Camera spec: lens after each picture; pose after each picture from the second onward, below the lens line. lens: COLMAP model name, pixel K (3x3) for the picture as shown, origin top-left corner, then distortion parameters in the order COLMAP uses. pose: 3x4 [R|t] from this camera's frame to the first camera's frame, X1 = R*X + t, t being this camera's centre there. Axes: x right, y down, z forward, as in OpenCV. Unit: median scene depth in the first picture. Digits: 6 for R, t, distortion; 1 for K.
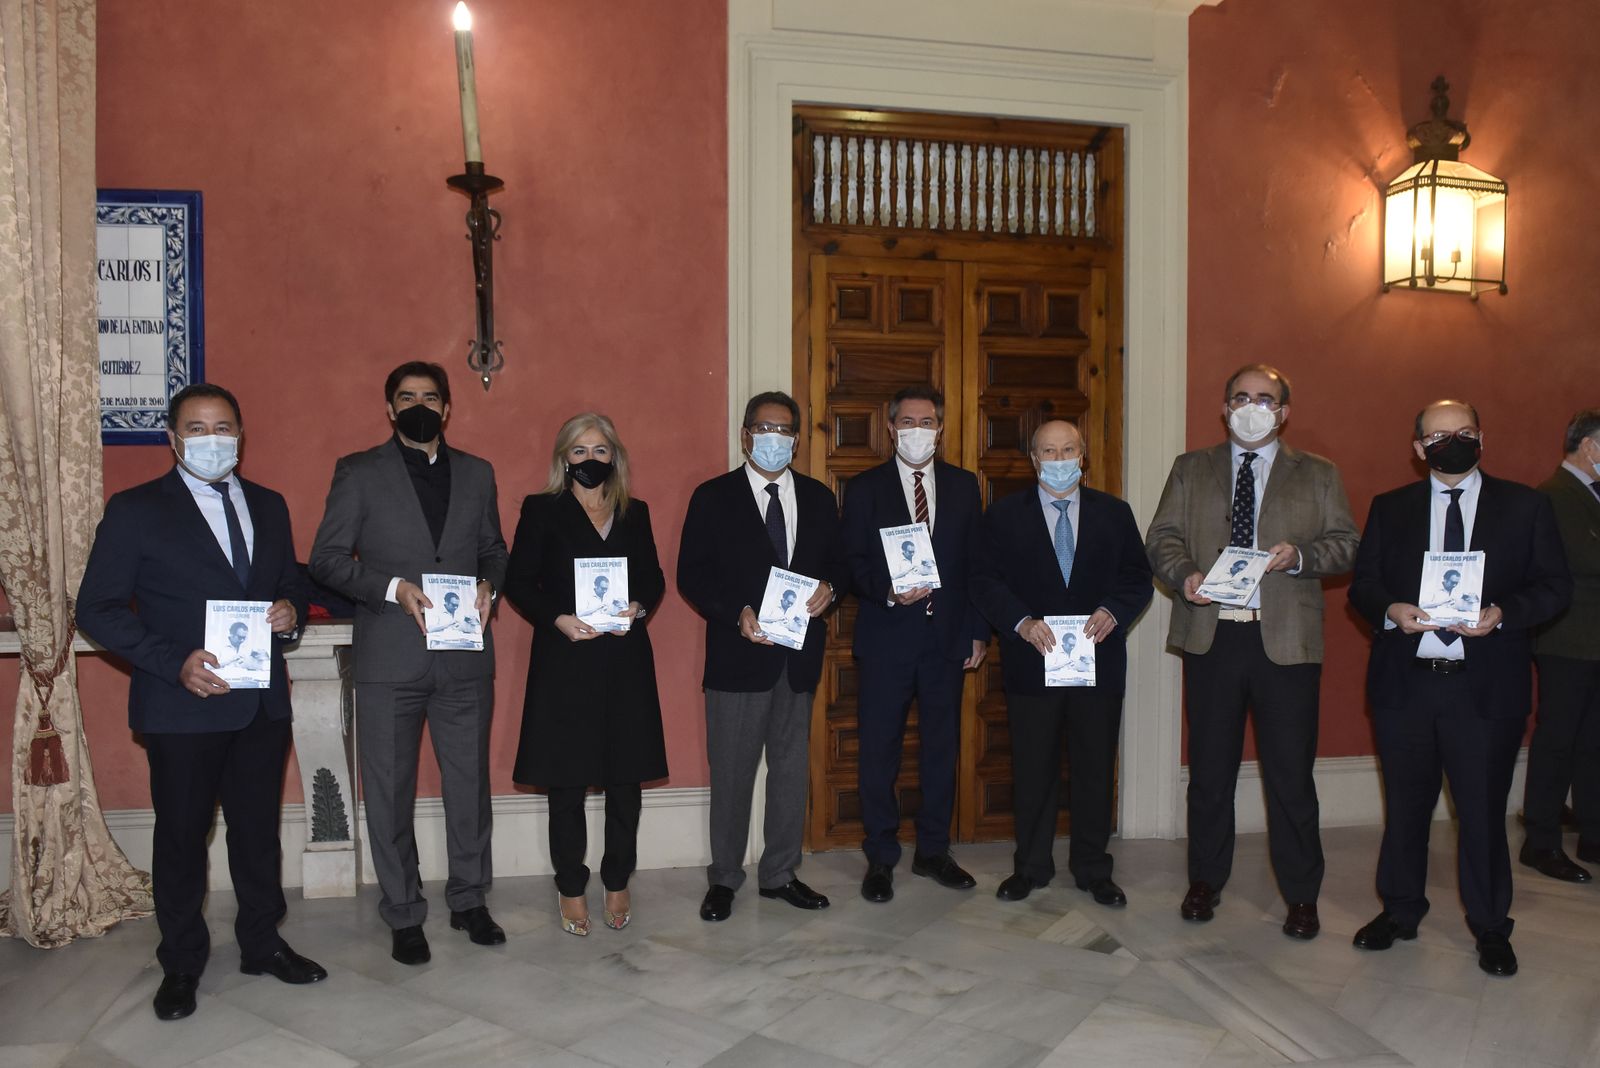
lens RADIAL K [[1086.5, 0, 801.3], [0, 1086.5, 532.3], [0, 0, 1]] dist [-0.050813, -0.001965]
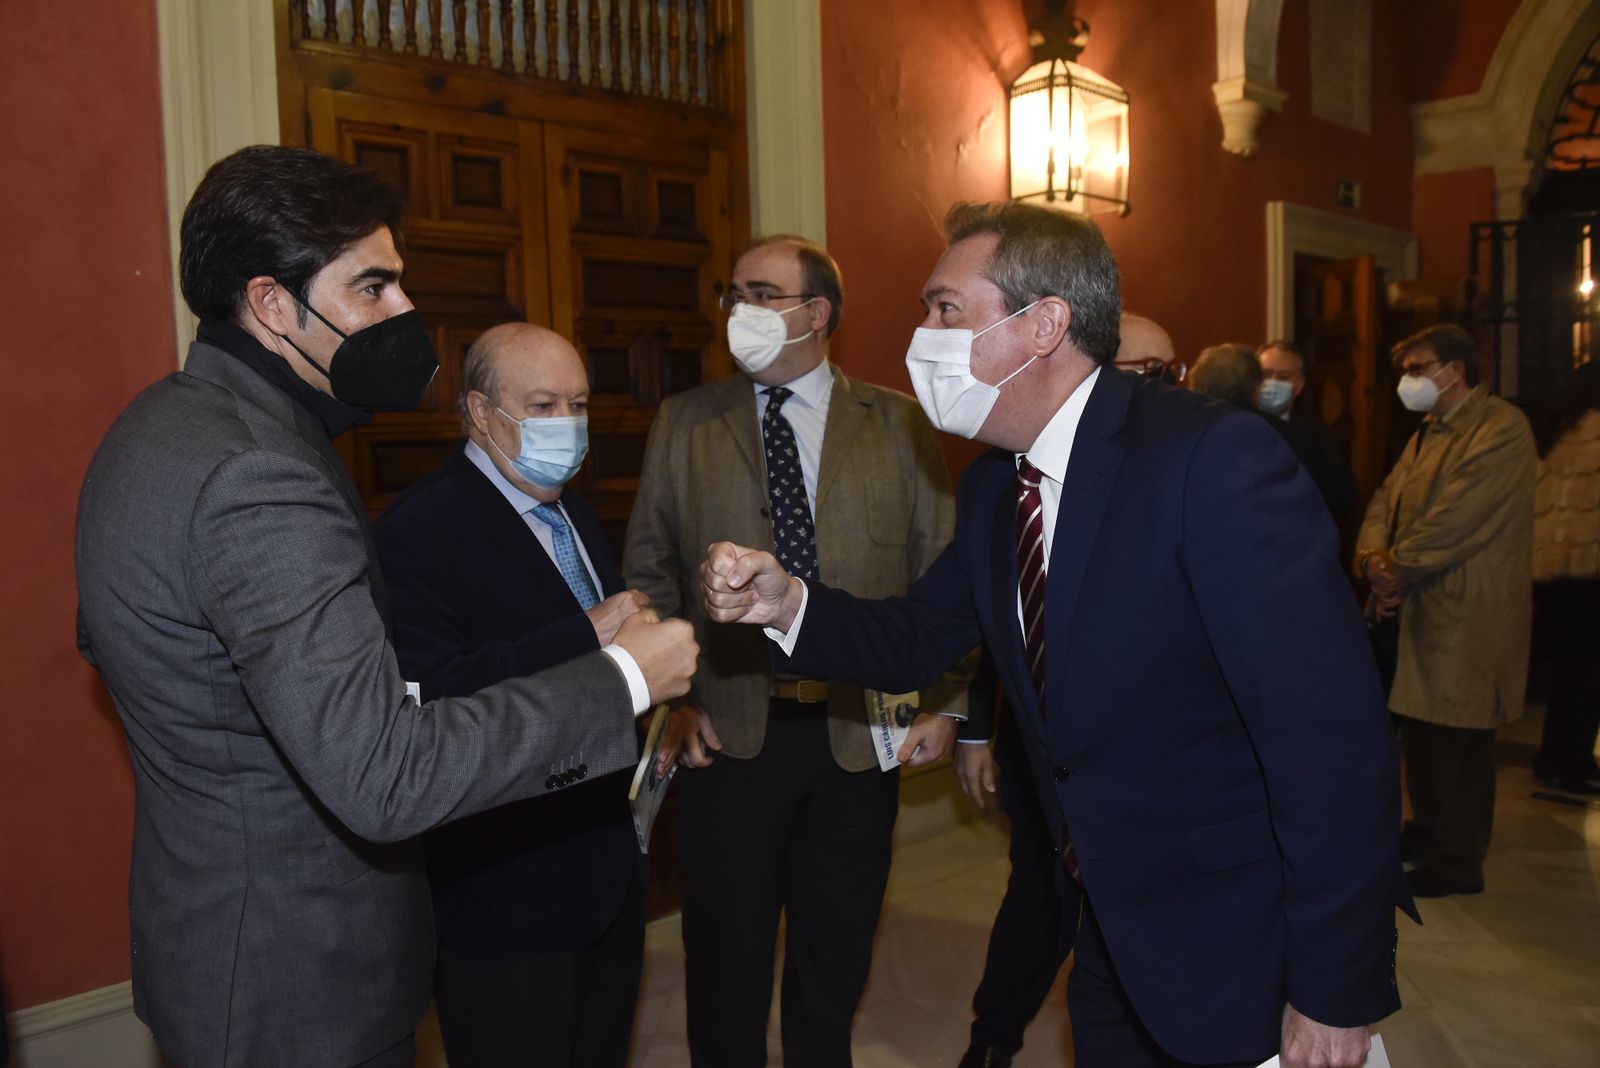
lens RADIAL K [[1086.5, 0, 798.6], [0, 1086.5, 525.9], [0, 0, 1]] dist [-0.050813, -0.001965]
pose [[0.881915, -0.070017, 0.466180, -0.045087], [0.050206, 0.997234, 0.054798, -0.023360], [-0.468728, -0.024922, 0.882991, 0.316891]]
